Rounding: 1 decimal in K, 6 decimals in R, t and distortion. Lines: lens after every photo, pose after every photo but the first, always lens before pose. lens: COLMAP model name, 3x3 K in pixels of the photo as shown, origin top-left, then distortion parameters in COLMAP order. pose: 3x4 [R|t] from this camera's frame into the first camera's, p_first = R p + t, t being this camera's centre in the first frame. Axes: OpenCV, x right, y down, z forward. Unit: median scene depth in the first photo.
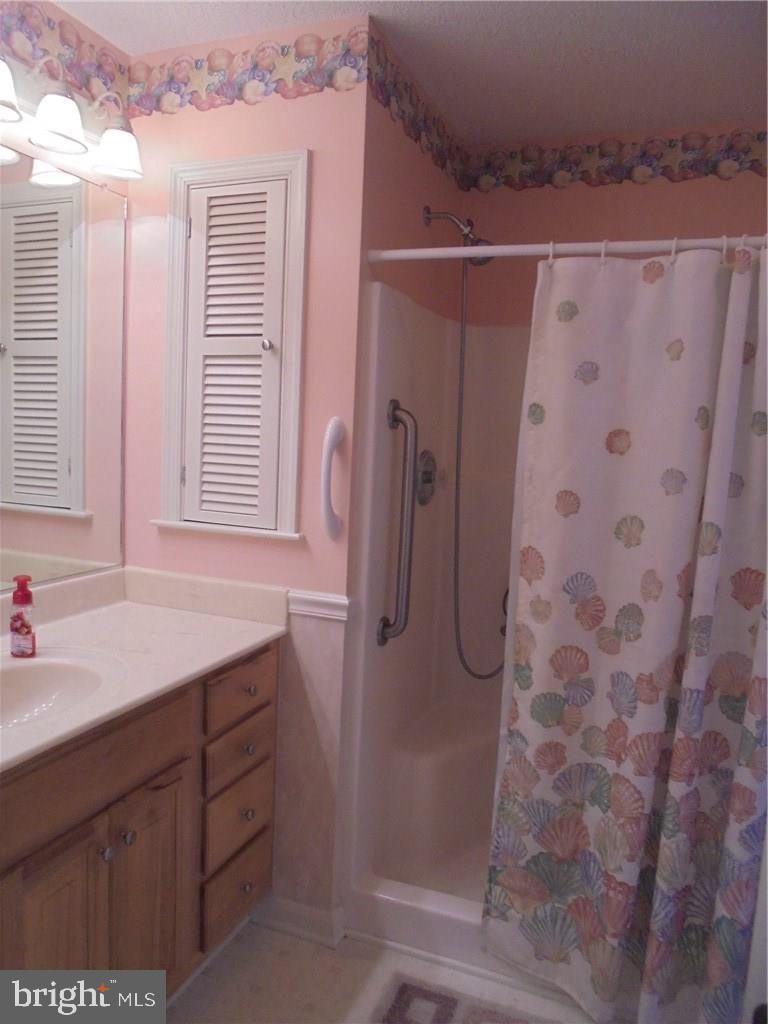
lens RADIAL K [[776.6, 0, 384.0], [0, 776.6, 512.0], [0, 0, 1]] dist [-0.140891, 0.128689]
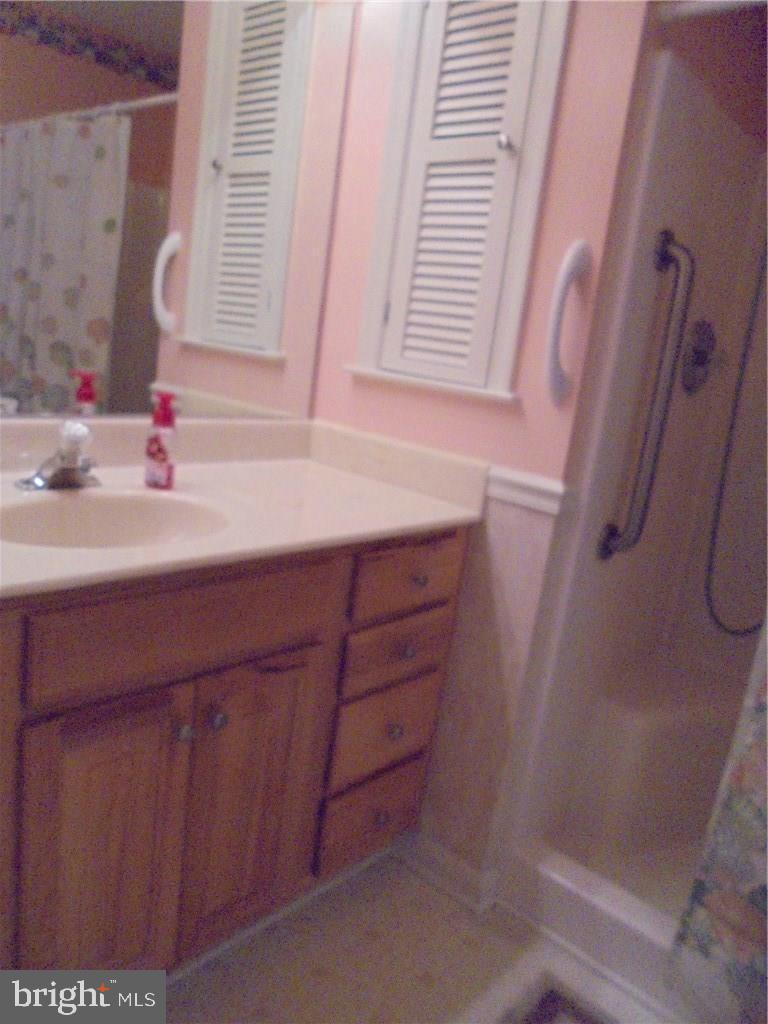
lens RADIAL K [[776.6, 0, 384.0], [0, 776.6, 512.0], [0, 0, 1]] dist [-0.140891, 0.128689]
pose [[0.930745, 0.155836, -0.330801, 0.045646], [-0.128630, 0.986356, 0.102746, 0.088302], [0.342299, -0.053079, 0.938091, 0.250373]]
